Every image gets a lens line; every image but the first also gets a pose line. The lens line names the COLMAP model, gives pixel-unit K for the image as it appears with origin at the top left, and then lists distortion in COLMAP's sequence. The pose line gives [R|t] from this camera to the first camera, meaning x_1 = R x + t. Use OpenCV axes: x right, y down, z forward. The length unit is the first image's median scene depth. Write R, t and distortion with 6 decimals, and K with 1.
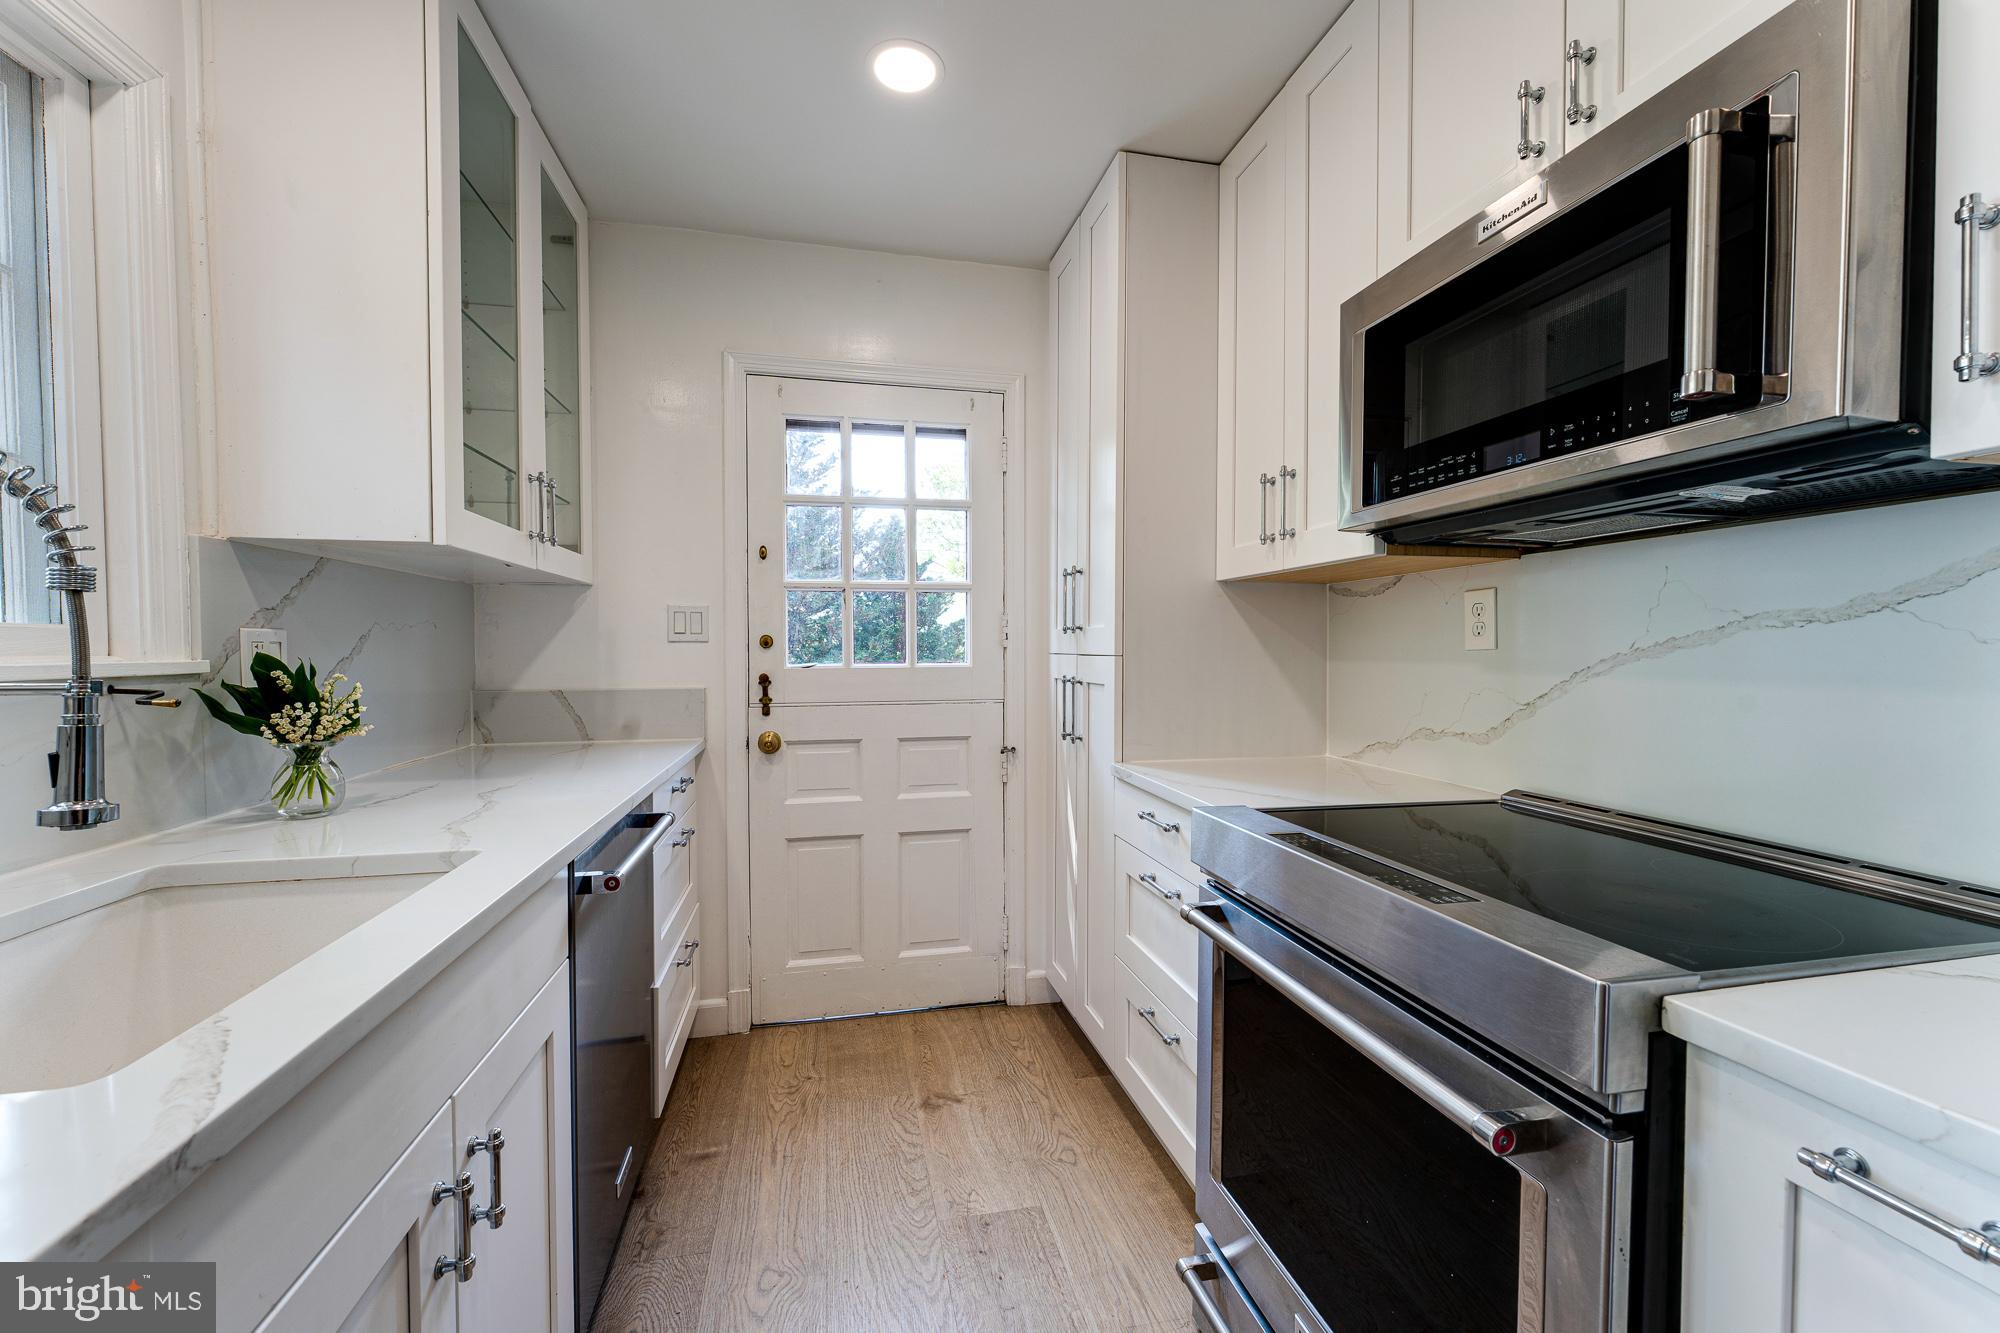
lens RADIAL K [[804.4, 0, 1000.0], [0, 804.4, 666.5], [0, 0, 1]] dist [0.001601, -0.000465]
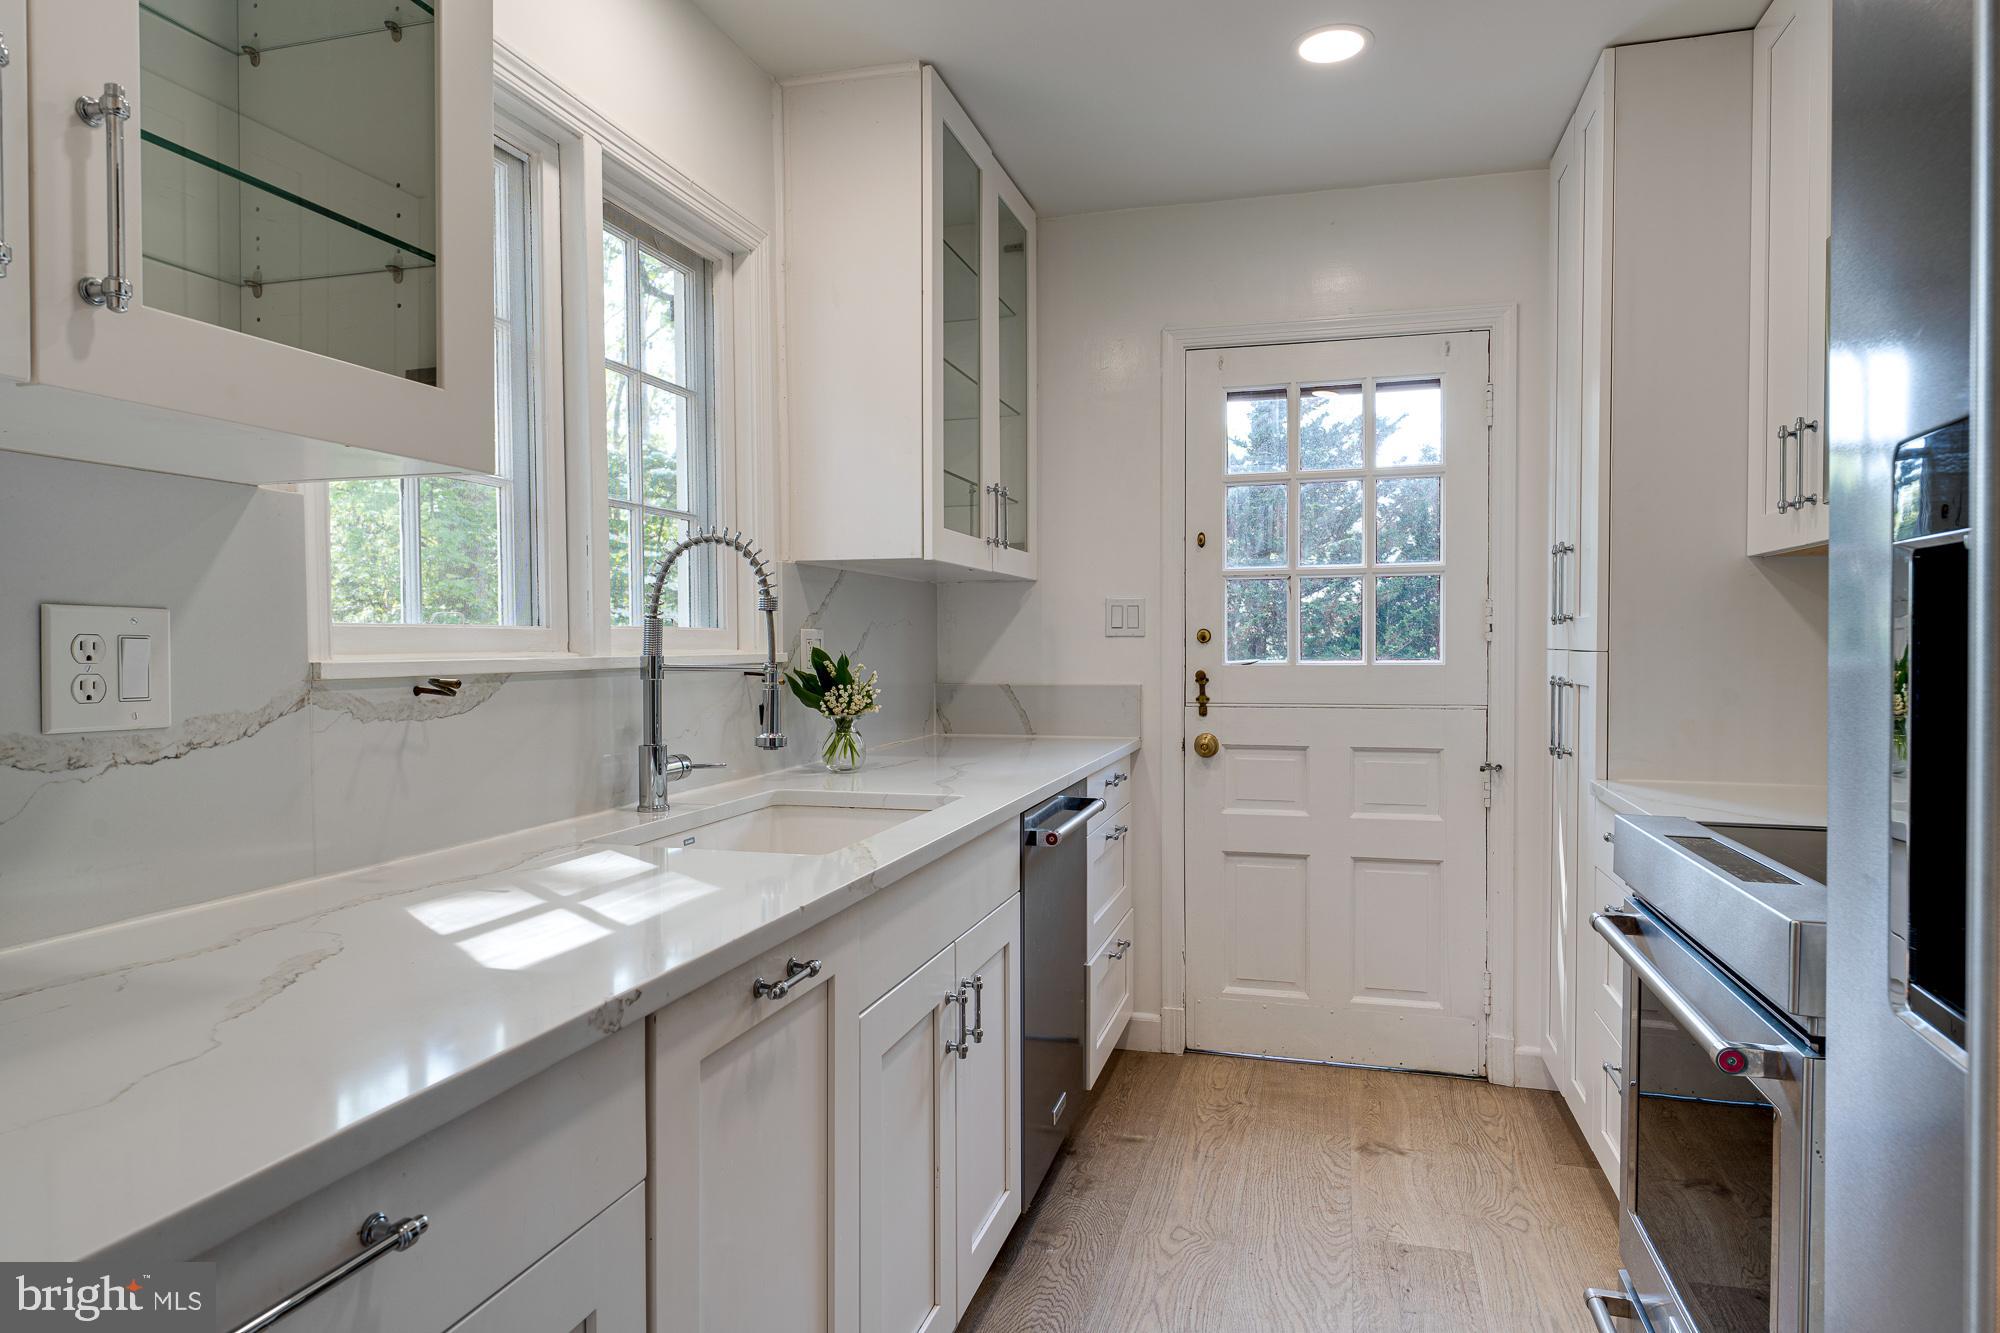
lens RADIAL K [[1207.6, 0, 1000.0], [0, 1207.6, 666.5], [0, 0, 1]] dist [0.001418, -0.000183]
pose [[0.880345, 0.007640, -0.474272, 0.195125], [-0.008896, 0.999960, -0.000405, 0.008293], [0.474251, 0.004576, 0.880378, -0.402333]]
